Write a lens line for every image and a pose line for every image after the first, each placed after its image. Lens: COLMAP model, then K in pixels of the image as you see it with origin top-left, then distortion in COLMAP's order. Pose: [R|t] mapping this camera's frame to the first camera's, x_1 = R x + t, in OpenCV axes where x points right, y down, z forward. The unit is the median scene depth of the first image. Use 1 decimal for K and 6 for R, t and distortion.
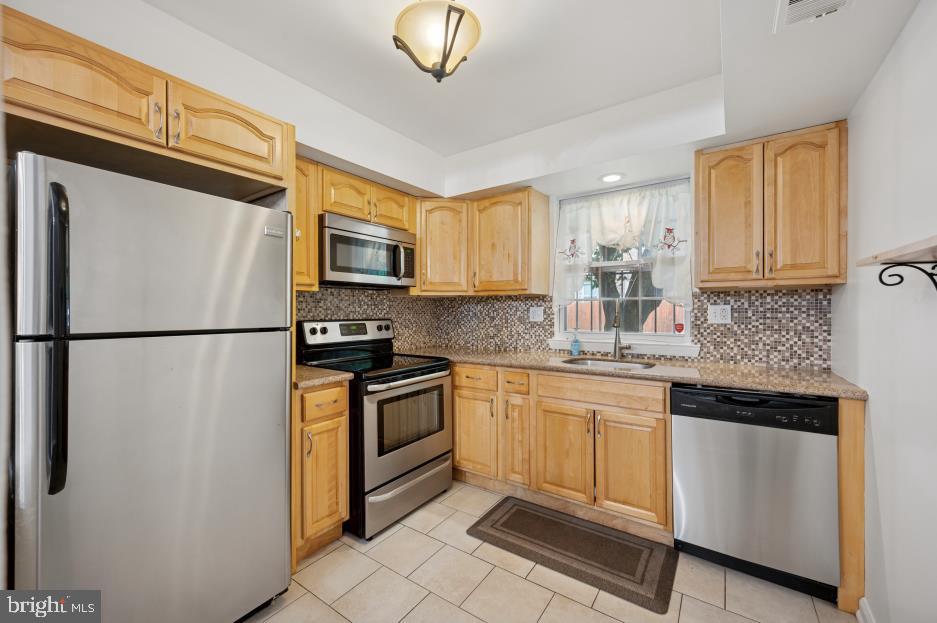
lens RADIAL K [[372.4, 0, 468.5], [0, 372.4, 311.5], [0, 0, 1]] dist [0.001040, 0.000014]
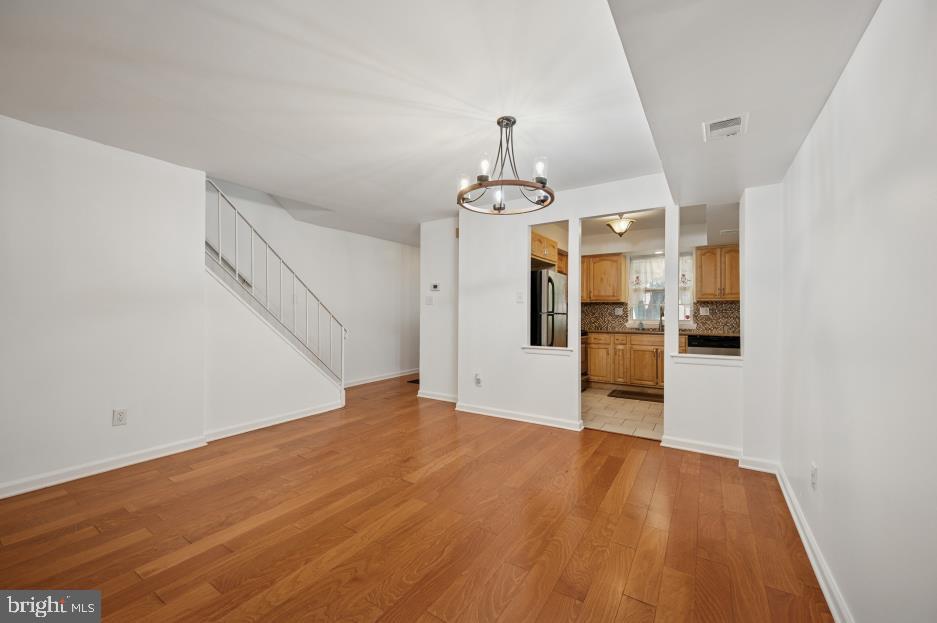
lens RADIAL K [[366.9, 0, 468.5], [0, 366.9, 311.5], [0, 0, 1]] dist [0.000654, 0.000032]
pose [[0.999336, 0.006346, 0.035869, -0.944507], [-0.006150, 0.999966, -0.005583, 0.031365], [-0.035904, 0.005359, 0.999341, -1.328071]]
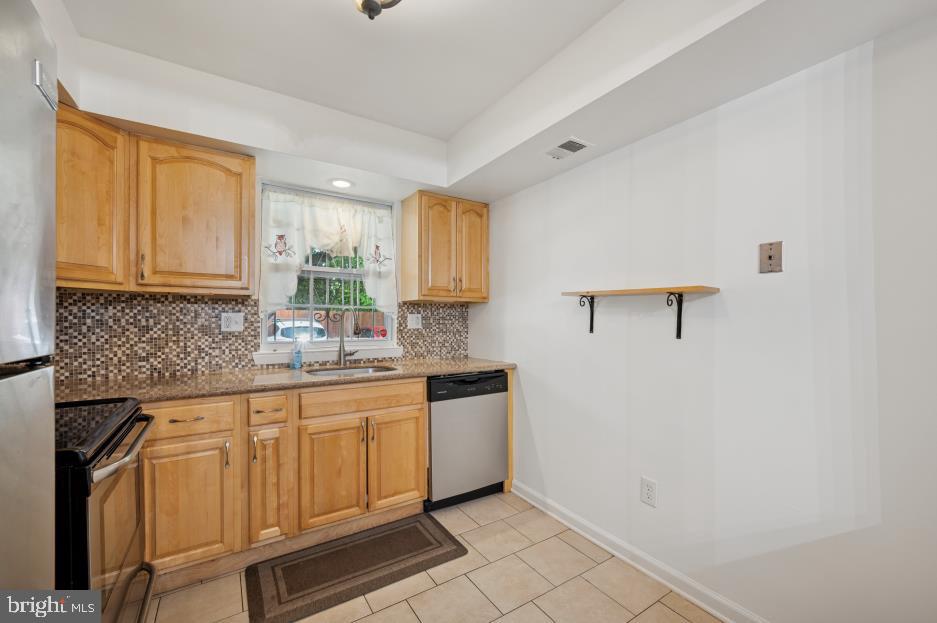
lens RADIAL K [[384.6, 0, 468.0], [0, 384.6, 321.6], [0, 0, 1]] dist [0.000175, 0.000003]
pose [[0.377620, -0.002253, 0.925958, -0.466250], [-0.001857, 0.999993, 0.003191, 0.003748], [-0.925959, -0.002924, 0.377613, 0.325730]]
